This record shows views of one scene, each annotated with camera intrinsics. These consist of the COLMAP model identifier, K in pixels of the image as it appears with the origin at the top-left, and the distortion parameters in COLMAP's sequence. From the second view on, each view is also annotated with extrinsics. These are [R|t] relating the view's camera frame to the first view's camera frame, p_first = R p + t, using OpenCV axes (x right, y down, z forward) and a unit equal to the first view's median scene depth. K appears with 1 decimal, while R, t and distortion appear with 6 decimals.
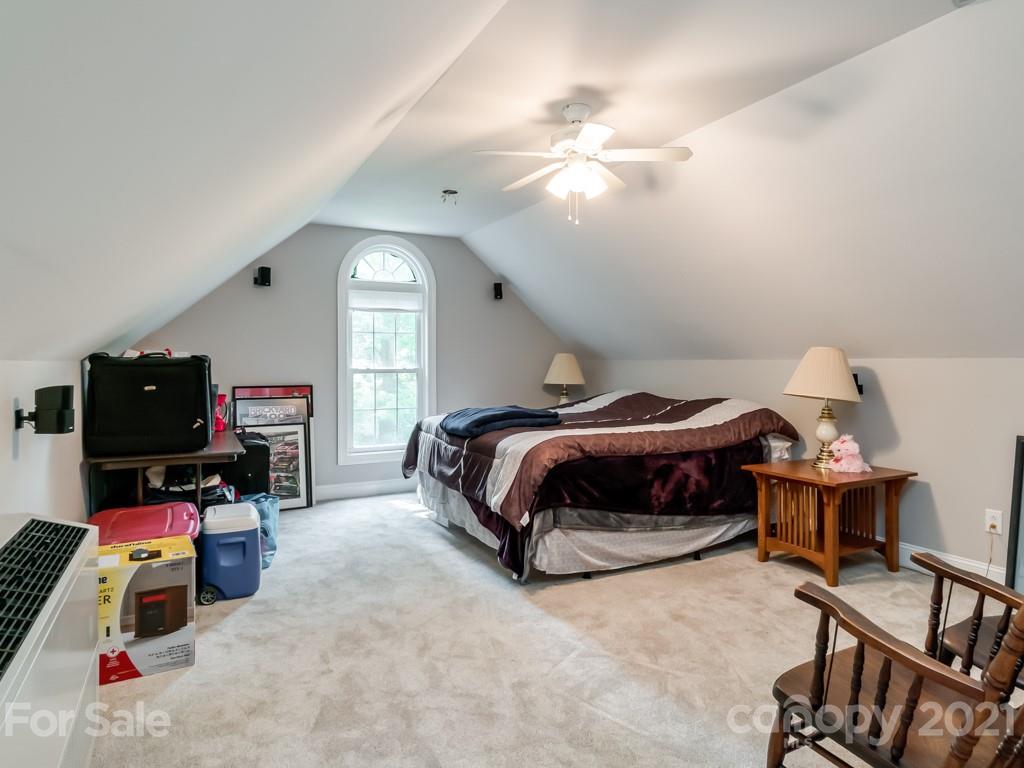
lens RADIAL K [[644.5, 0, 516.3], [0, 644.5, 381.4], [0, 0, 1]] dist [-0.007858, -0.004713]
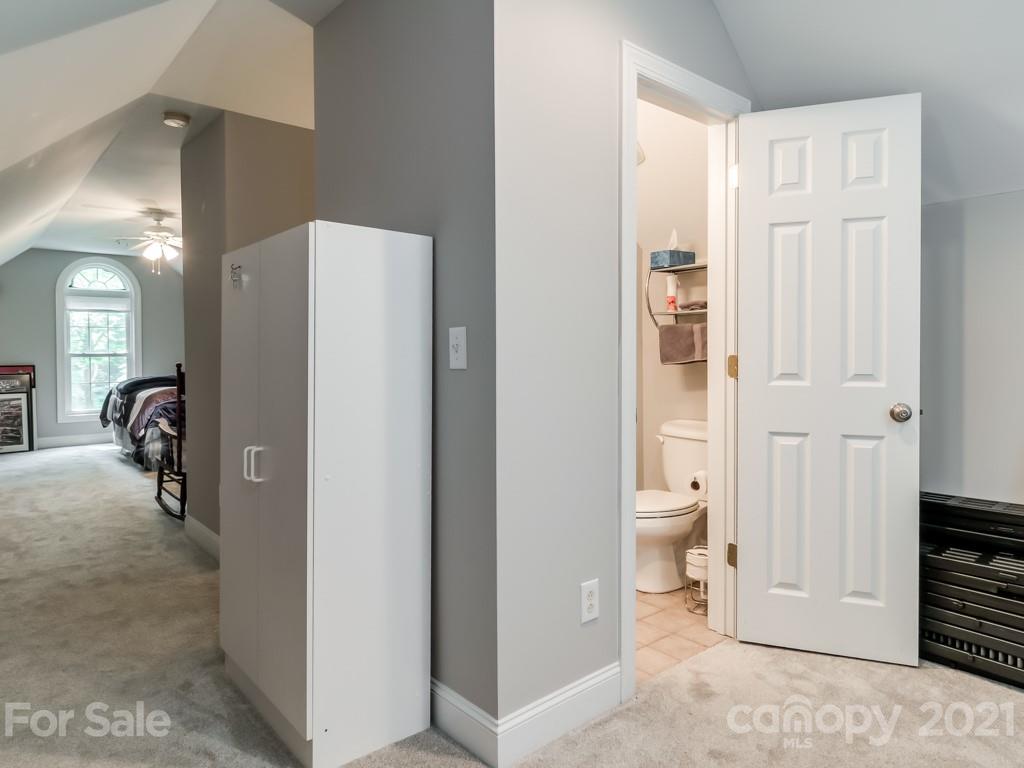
lens RADIAL K [[644.5, 0, 508.1], [0, 644.5, 374.8], [0, 0, 1]] dist [-0.007858, -0.004713]
pose [[0.969340, -0.011282, 0.245465, 0.348284], [0.010661, 0.999936, 0.003860, 0.033536], [-0.245492, -0.001125, 0.969398, -0.615264]]
